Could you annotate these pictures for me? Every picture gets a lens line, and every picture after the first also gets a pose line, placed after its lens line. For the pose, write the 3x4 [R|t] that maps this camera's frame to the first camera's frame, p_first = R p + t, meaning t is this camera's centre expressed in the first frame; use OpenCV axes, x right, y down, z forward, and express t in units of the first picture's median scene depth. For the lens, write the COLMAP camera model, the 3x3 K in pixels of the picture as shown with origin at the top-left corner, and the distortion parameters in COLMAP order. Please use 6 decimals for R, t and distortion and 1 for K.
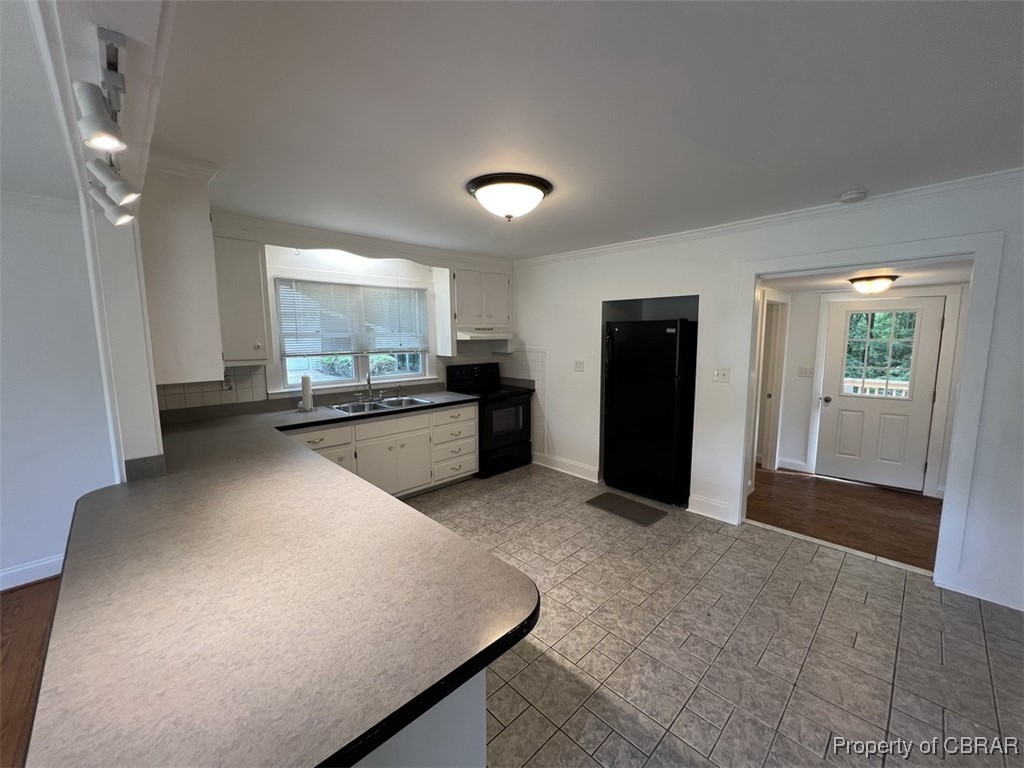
lens RADIAL K [[409.7, 0, 510.3], [0, 409.7, 383.0], [0, 0, 1]] dist [-0.004348, 0.001210]
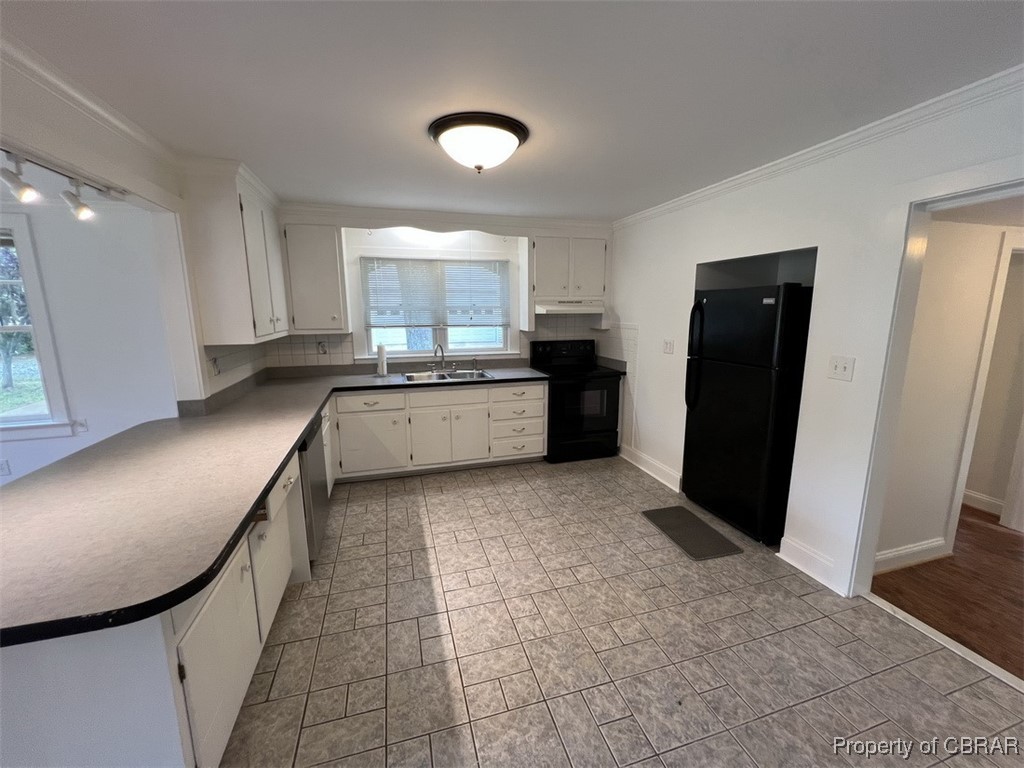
lens RADIAL K [[409.7, 0, 510.9], [0, 409.7, 383.5], [0, 0, 1]] dist [-0.004348, 0.001210]
pose [[0.885145, 0.083032, -0.457848, 0.331120], [-0.056240, 0.995827, 0.071870, -0.012782], [0.461905, -0.037867, 0.886121, 0.168268]]
